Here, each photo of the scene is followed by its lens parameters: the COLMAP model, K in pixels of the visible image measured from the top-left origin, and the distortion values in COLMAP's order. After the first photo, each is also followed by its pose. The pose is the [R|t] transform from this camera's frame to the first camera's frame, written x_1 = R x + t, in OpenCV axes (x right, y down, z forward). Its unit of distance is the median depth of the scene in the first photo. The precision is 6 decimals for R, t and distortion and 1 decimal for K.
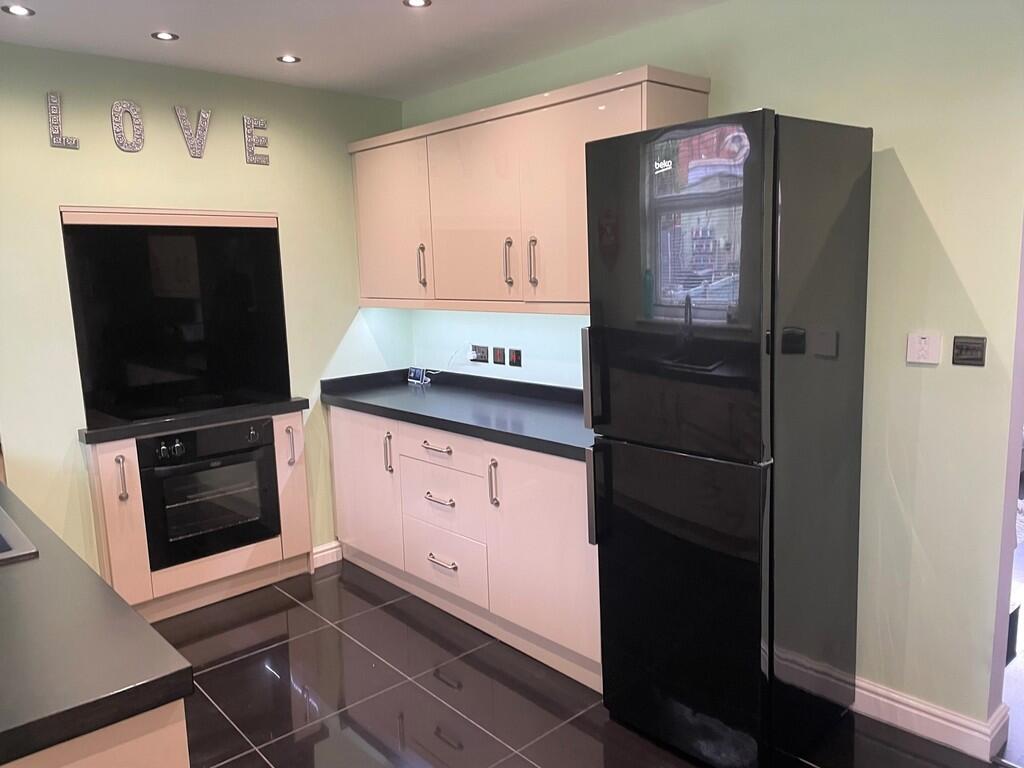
lens RADIAL K [[760.2, 0, 522.6], [0, 760.2, 390.7], [0, 0, 1]] dist [0.055535, -0.076651]
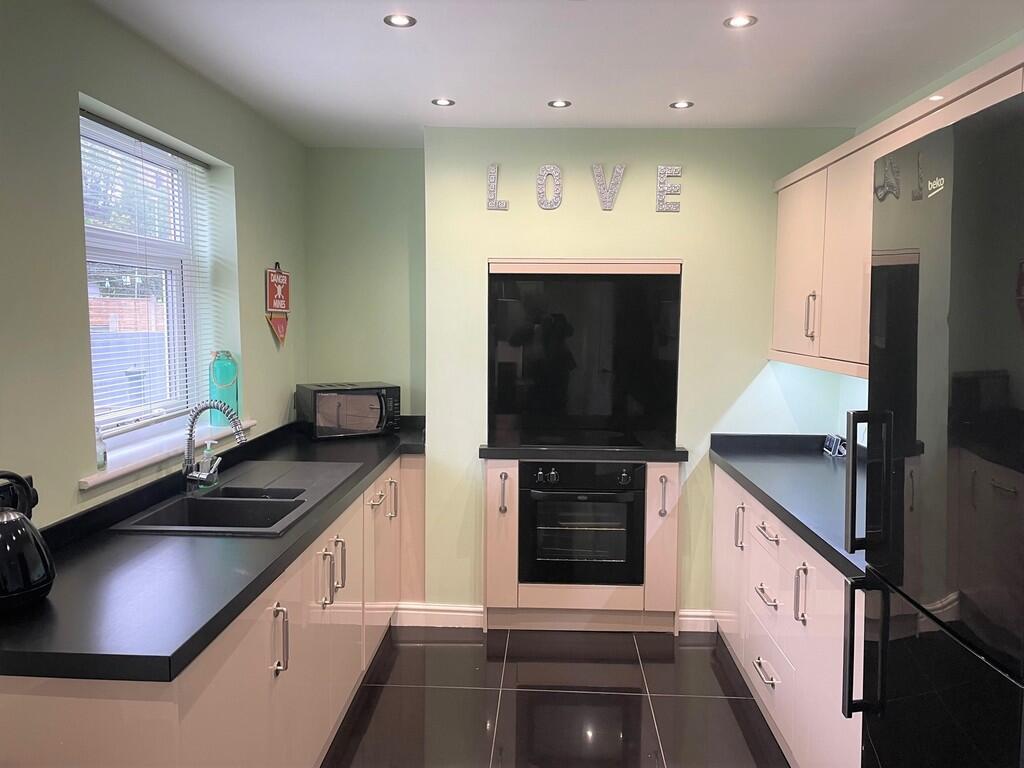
lens RADIAL K [[760.2, 0, 516.2], [0, 760.2, 375.2], [0, 0, 1]] dist [0.055535, -0.076651]
pose [[0.701939, 0.092331, -0.706227, 0.250131], [-0.142437, 0.989729, -0.012176, -0.043817], [0.697849, 0.109140, 0.707881, 0.179528]]
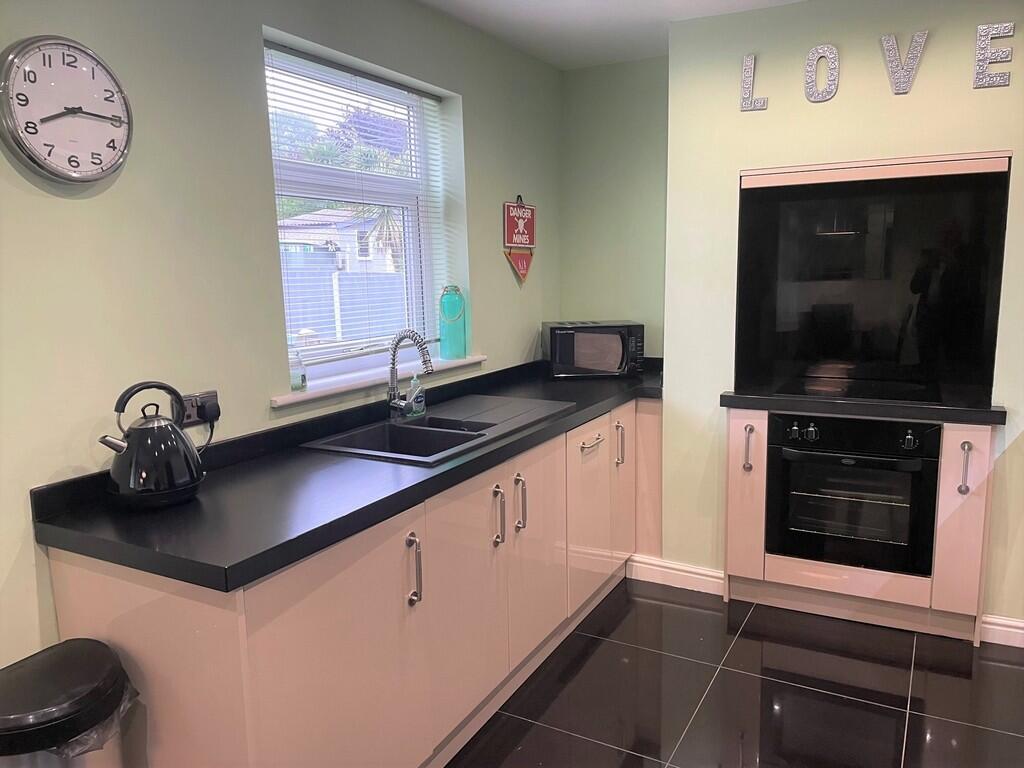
lens RADIAL K [[760.2, 0, 503.4], [0, 760.2, 389.5], [0, 0, 1]] dist [0.055535, -0.076651]
pose [[0.311880, 0.172957, -0.934247, 0.256734], [-0.139831, 0.980940, 0.134922, -0.043300], [0.939776, 0.088557, 0.330120, 0.346311]]
